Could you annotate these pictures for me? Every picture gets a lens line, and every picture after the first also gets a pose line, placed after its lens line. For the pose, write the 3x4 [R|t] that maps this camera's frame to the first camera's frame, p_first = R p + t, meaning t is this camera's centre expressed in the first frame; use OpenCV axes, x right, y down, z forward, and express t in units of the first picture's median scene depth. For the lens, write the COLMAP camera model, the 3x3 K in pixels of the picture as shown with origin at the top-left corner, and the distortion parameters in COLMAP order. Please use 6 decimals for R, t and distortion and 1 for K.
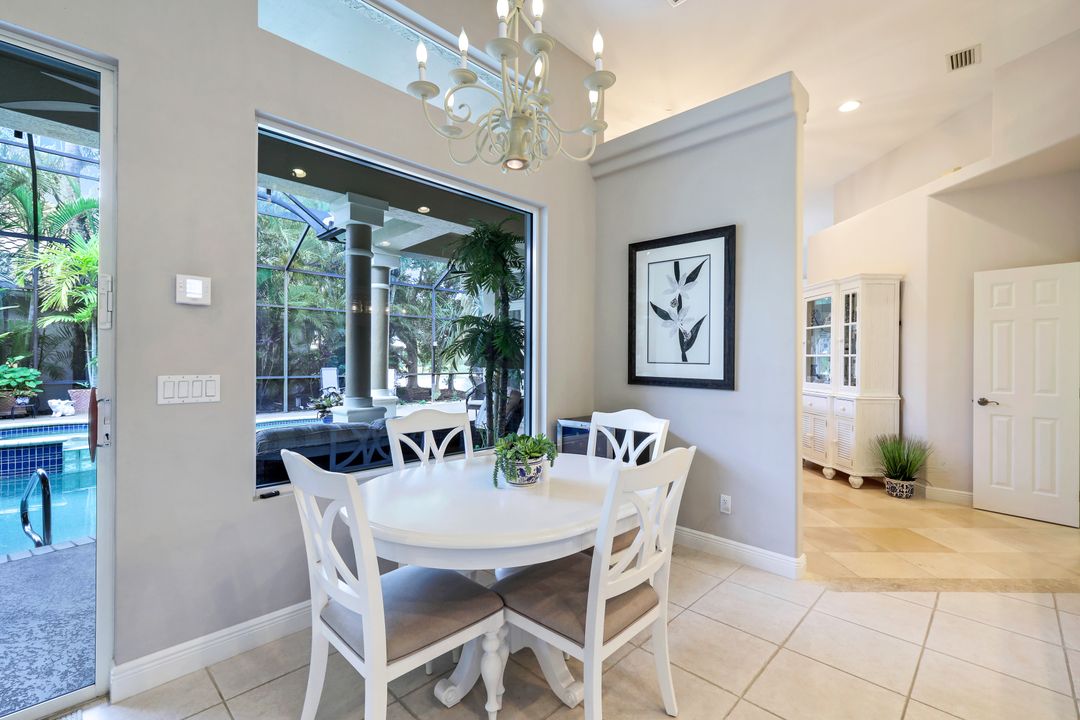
lens RADIAL K [[478.7, 0, 545.0], [0, 478.7, 356.9], [0, 0, 1]] dist [0.002586, 0.000678]
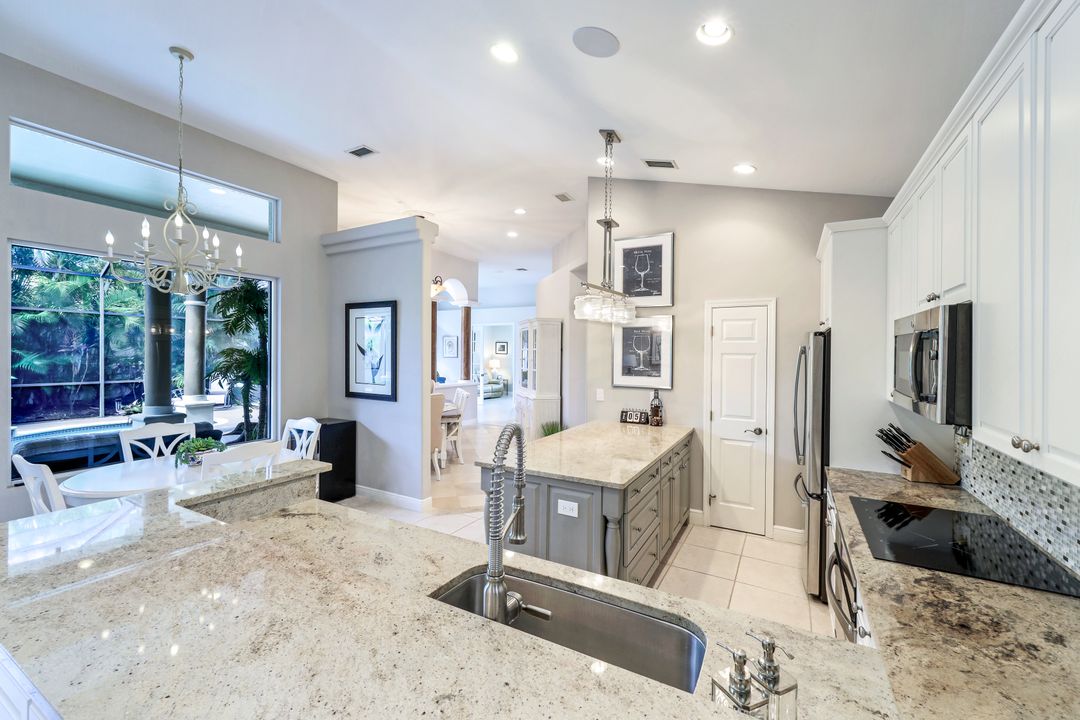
lens RADIAL K [[439.7, 0, 542.2], [0, 439.7, 354.1], [0, 0, 1]] dist [-0.001125, -0.000040]
pose [[0.965892, -0.001343, 0.258943, 0.417486], [-0.000732, 0.999968, 0.007919, -0.089670], [-0.258946, -0.007839, 0.965860, -0.492772]]
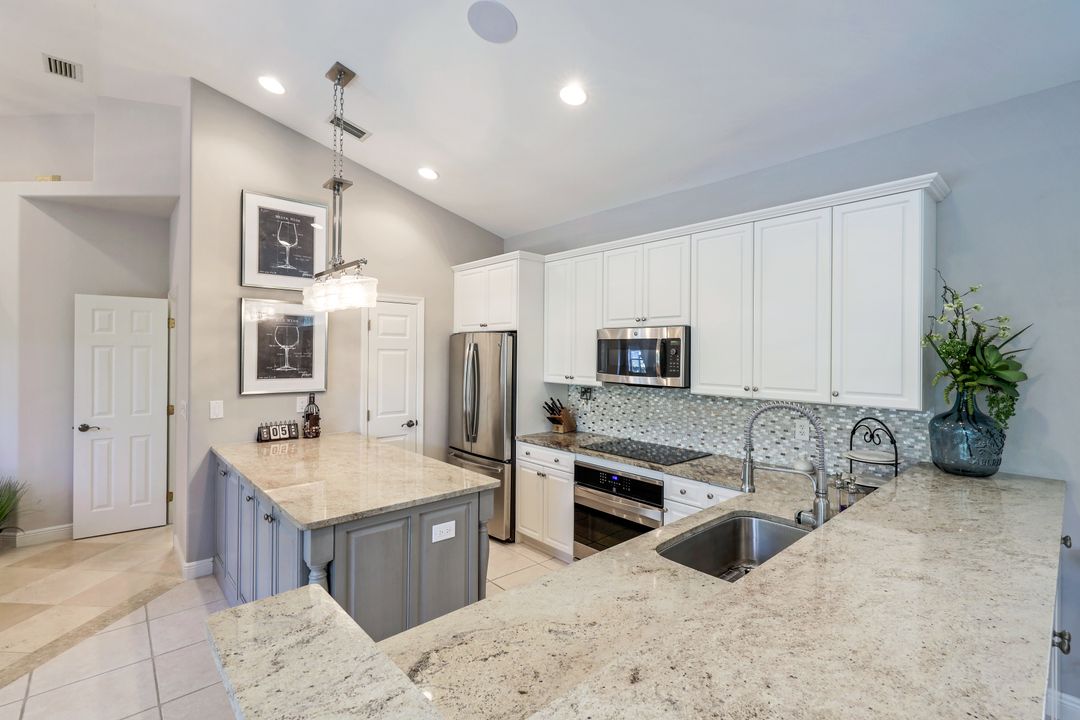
lens RADIAL K [[484.1, 0, 544.9], [0, 484.1, 350.7], [0, 0, 1]] dist [-0.000191, 0.000407]
pose [[0.071651, -0.005395, 0.997415, -0.007377], [-0.008574, 0.999945, 0.006025, -0.089511], [-0.997393, -0.008983, 0.071601, -0.010718]]
